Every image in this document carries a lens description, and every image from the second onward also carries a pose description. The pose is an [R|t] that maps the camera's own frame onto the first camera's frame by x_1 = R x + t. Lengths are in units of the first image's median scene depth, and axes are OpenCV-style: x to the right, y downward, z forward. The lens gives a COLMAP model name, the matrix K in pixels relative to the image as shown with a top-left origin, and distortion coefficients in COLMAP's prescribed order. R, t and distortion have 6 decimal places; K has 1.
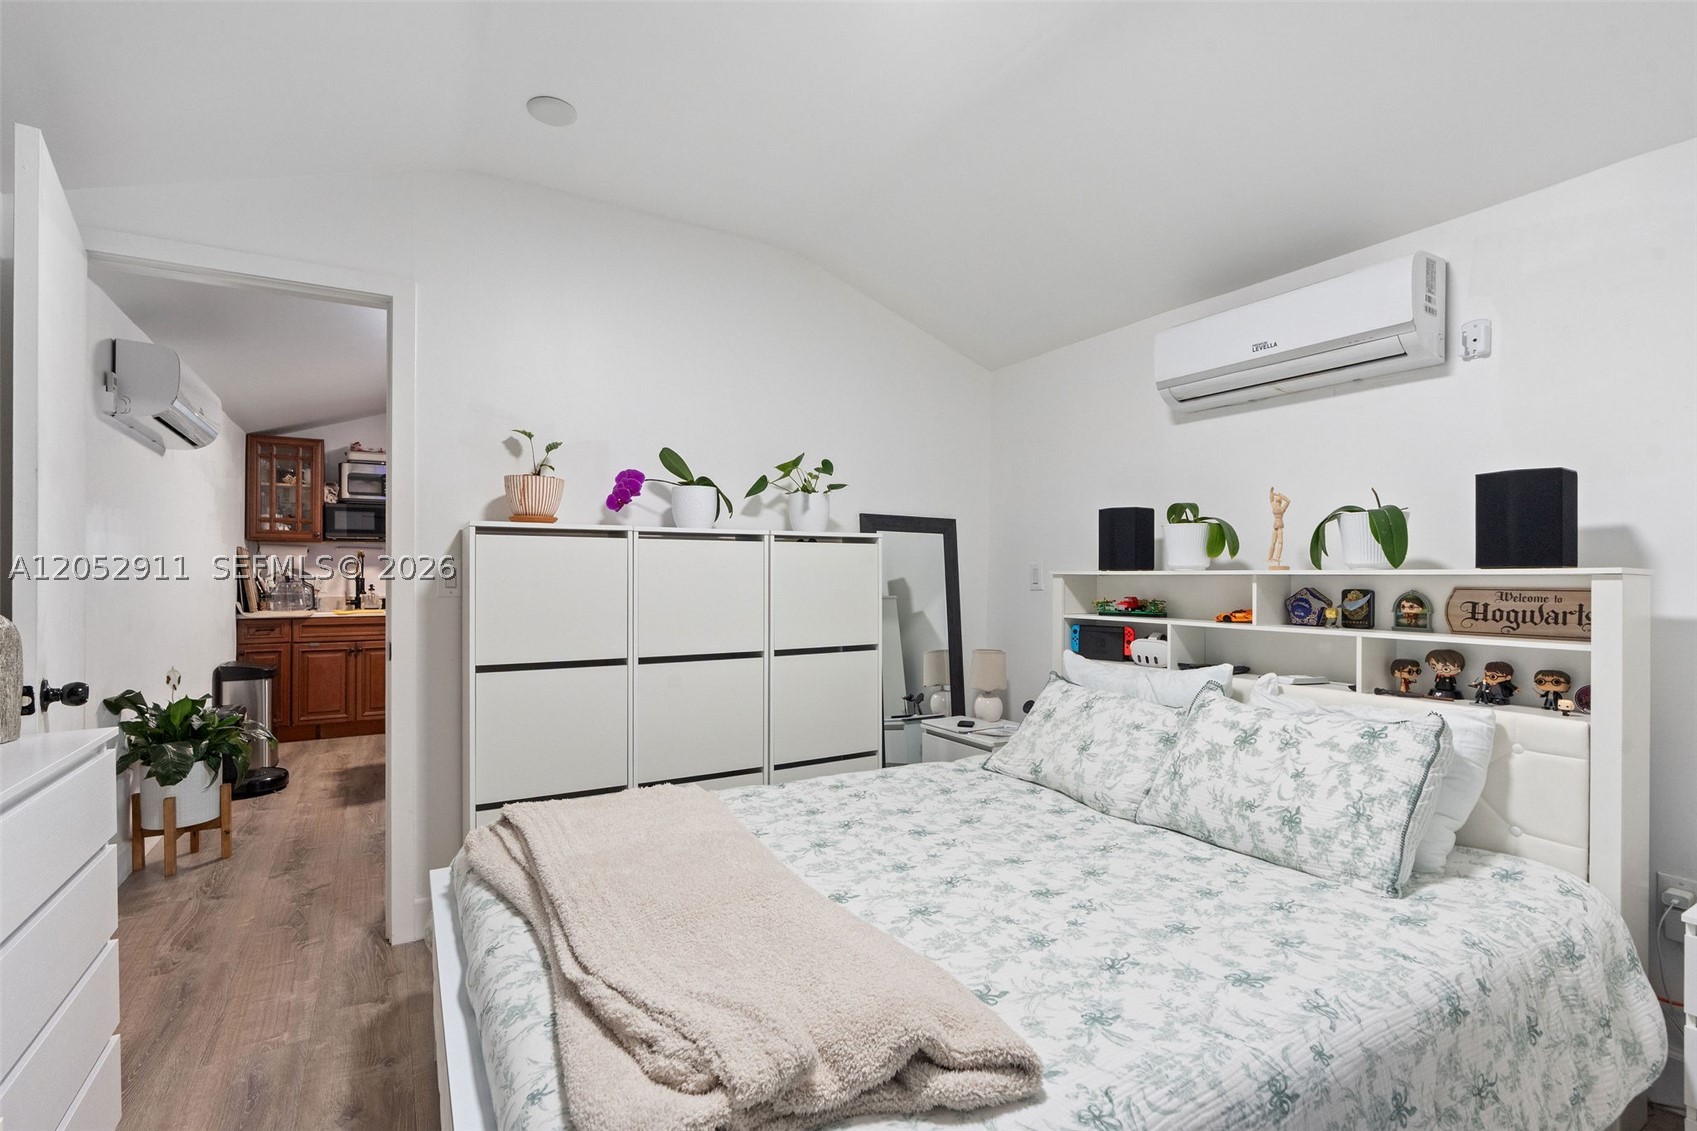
lens RADIAL K [[785.6, 0, 840.8], [0, 785.6, 571.7], [0, 0, 1]] dist [-0.011834, 0.000715]
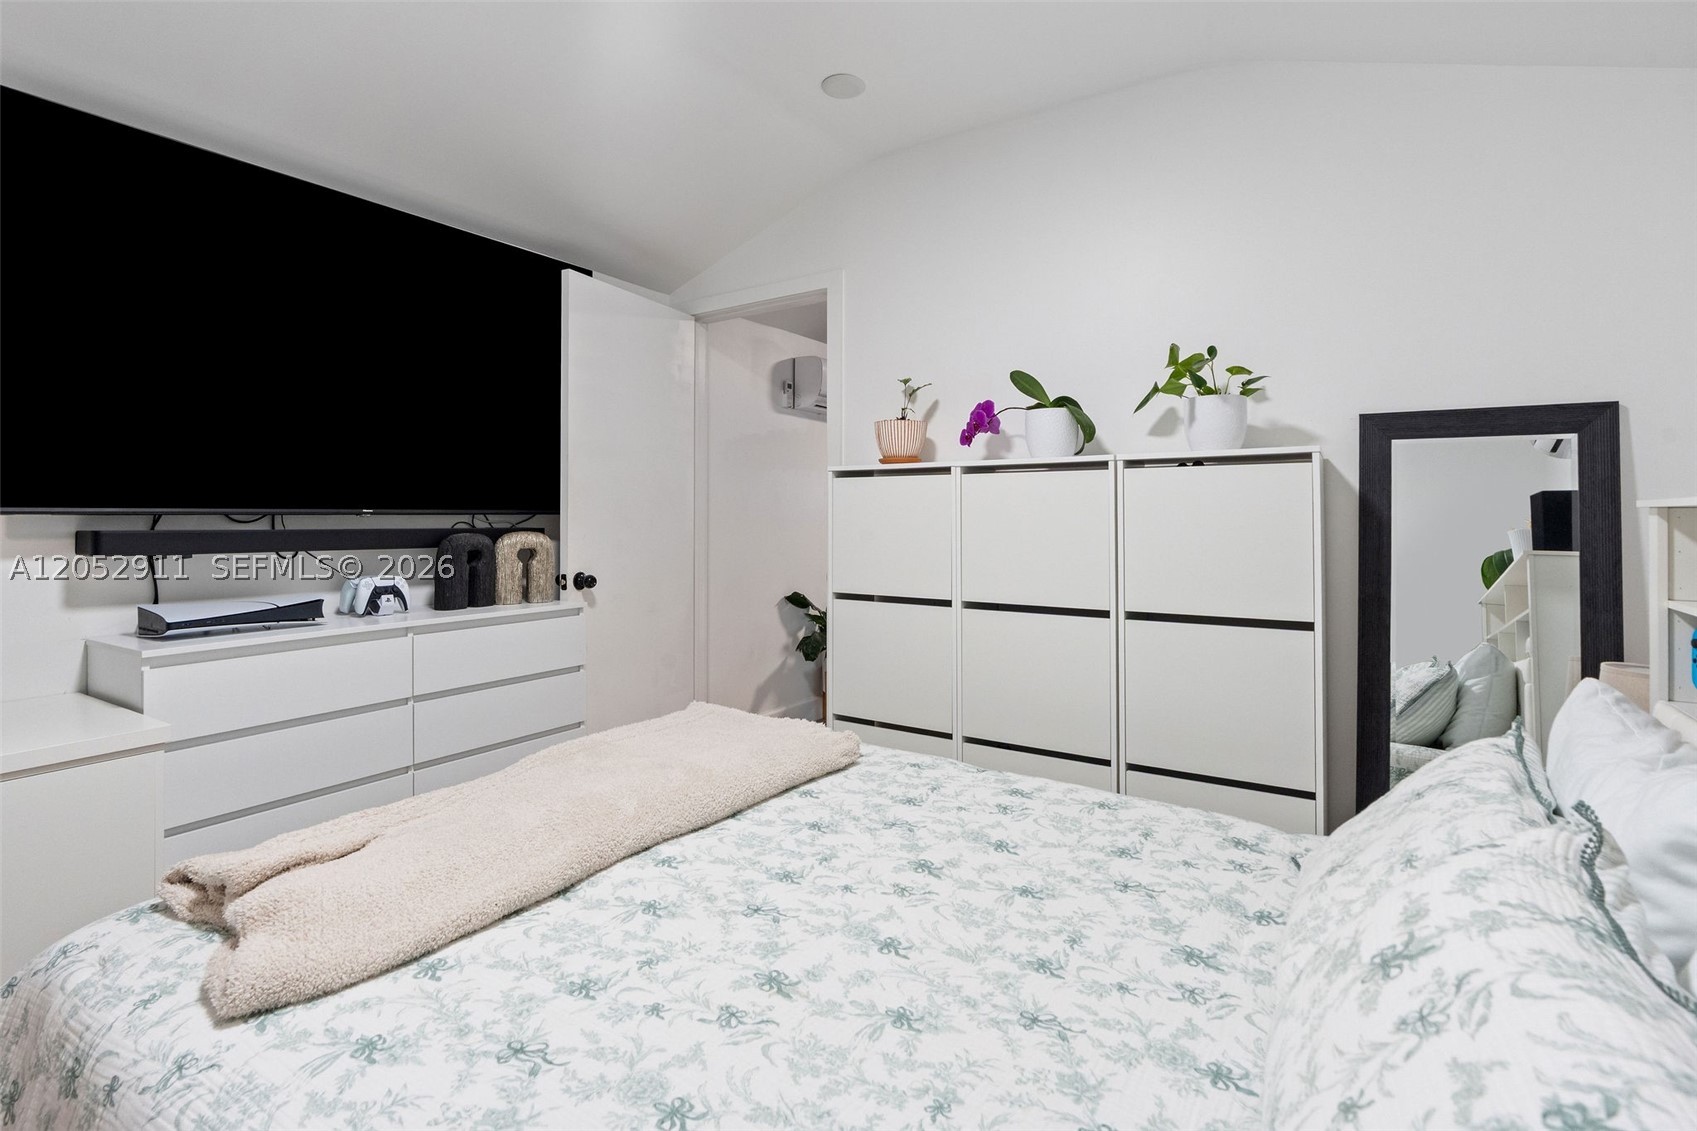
lens RADIAL K [[785.6, 0, 799.5], [0, 785.6, 512.2], [0, 0, 1]] dist [-0.011834, 0.000715]
pose [[0.430414, -0.004864, -0.902618, 0.627332], [0.001084, 0.999988, -0.004871, 0.010445], [0.902631, 0.001118, 0.430414, 0.527474]]
